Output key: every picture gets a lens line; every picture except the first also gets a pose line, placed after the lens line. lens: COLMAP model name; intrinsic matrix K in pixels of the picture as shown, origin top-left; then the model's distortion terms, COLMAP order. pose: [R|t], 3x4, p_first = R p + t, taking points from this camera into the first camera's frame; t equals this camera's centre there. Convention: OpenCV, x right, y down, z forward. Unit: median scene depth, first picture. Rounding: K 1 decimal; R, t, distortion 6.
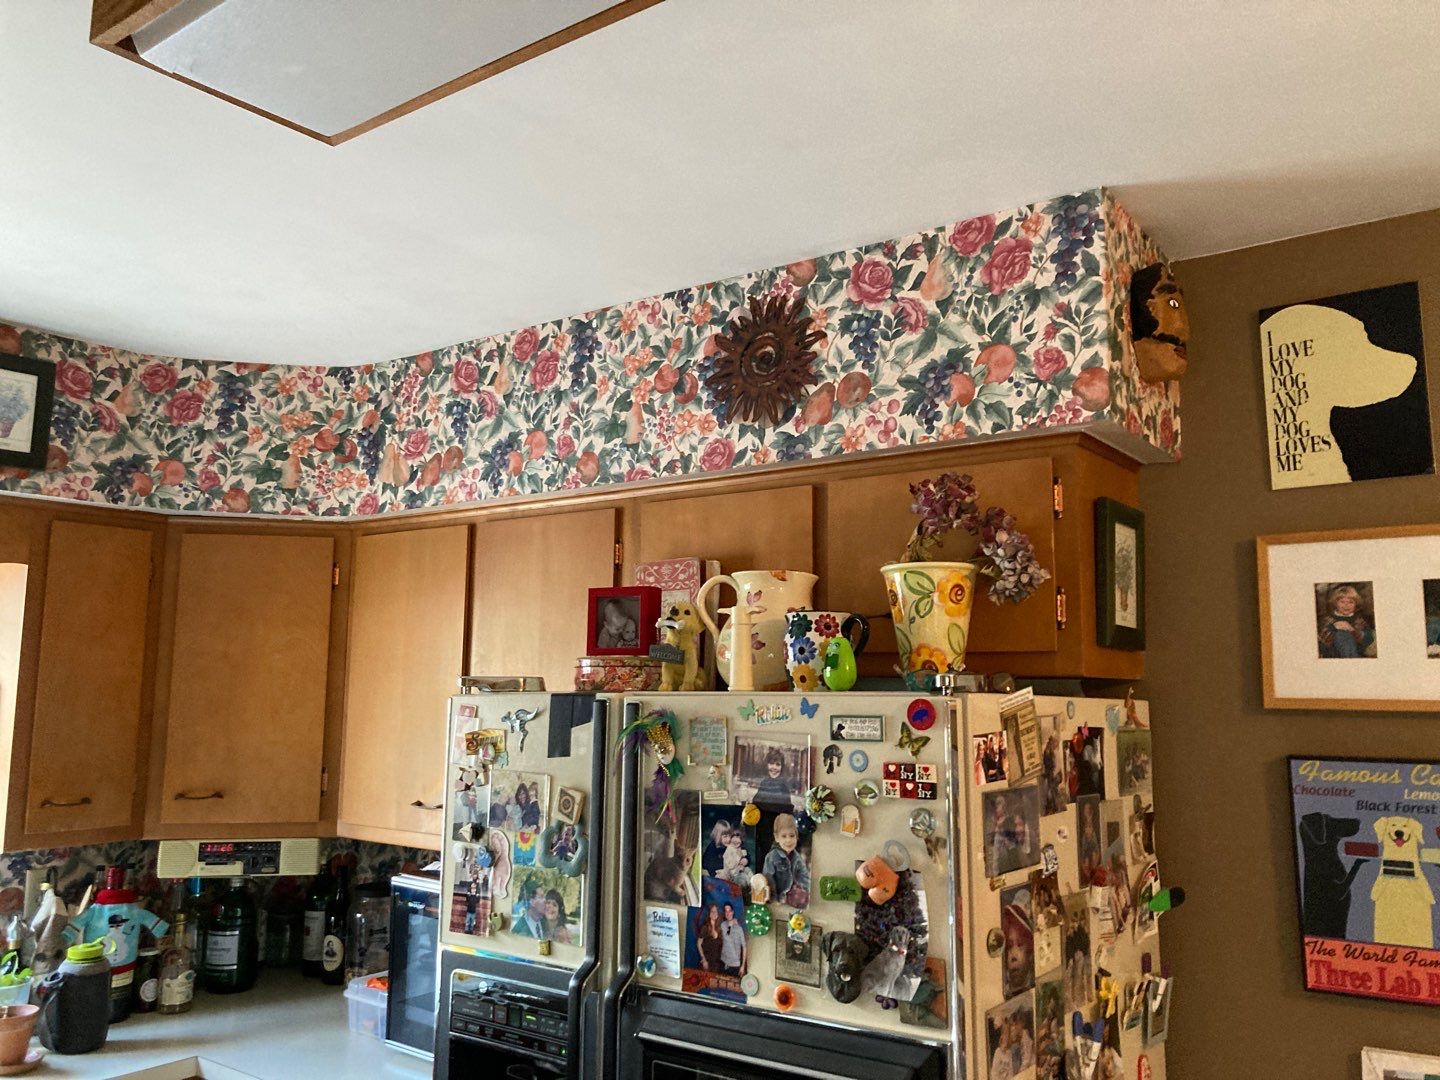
lens RADIAL K [[1173.1, 0, 719.0], [0, 1173.1, 536.2], [0, 0, 1]] dist [0.024305, -0.004865]
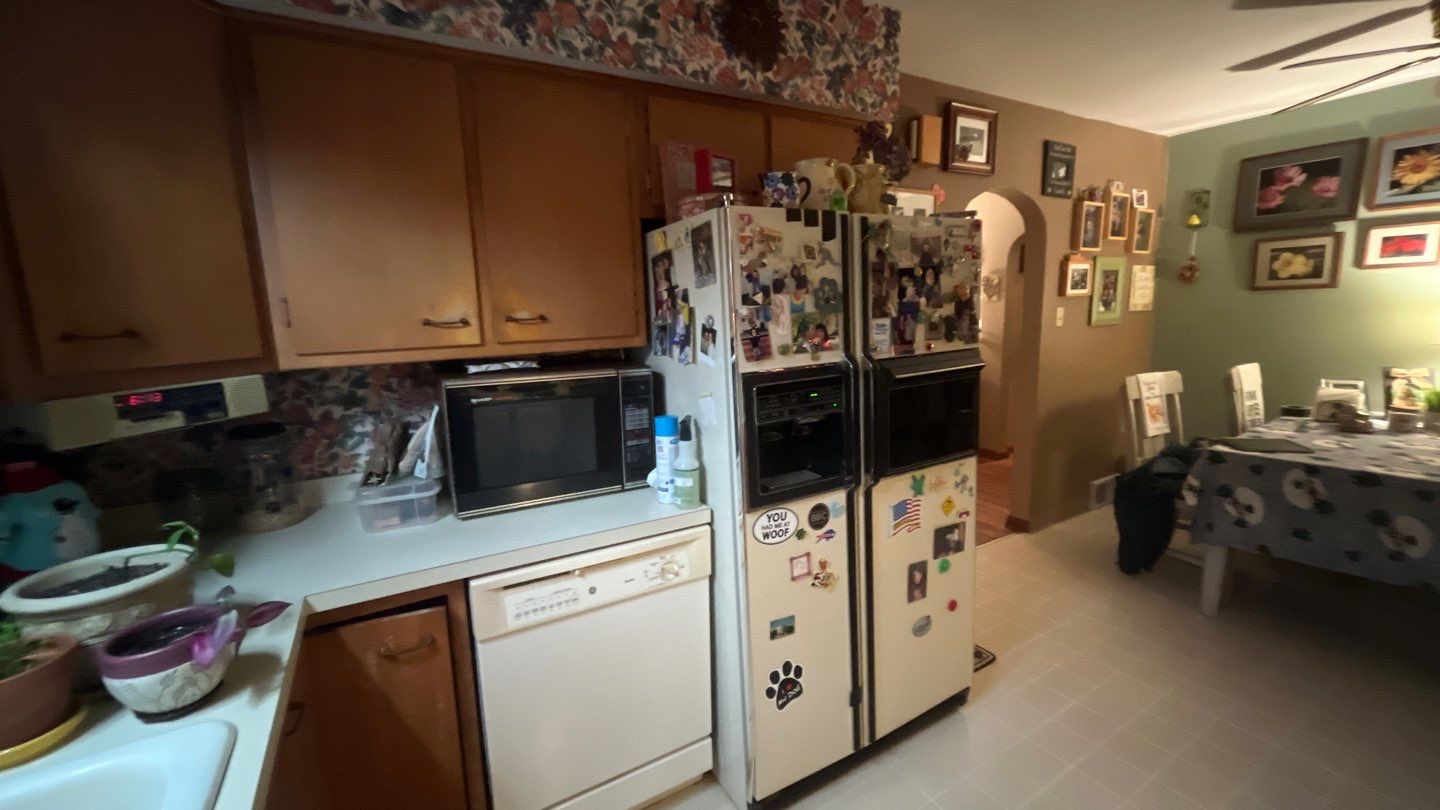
lens RADIAL K [[575.0, 0, 716.3], [0, 575.0, 402.0], [0, 0, 1]] dist [-0.008390, -0.000060]
pose [[0.385706, -0.176353, 0.905611, -0.884897], [-0.086843, 0.970265, 0.225930, 0.207211], [-0.918526, -0.165788, 0.358922, 0.721508]]
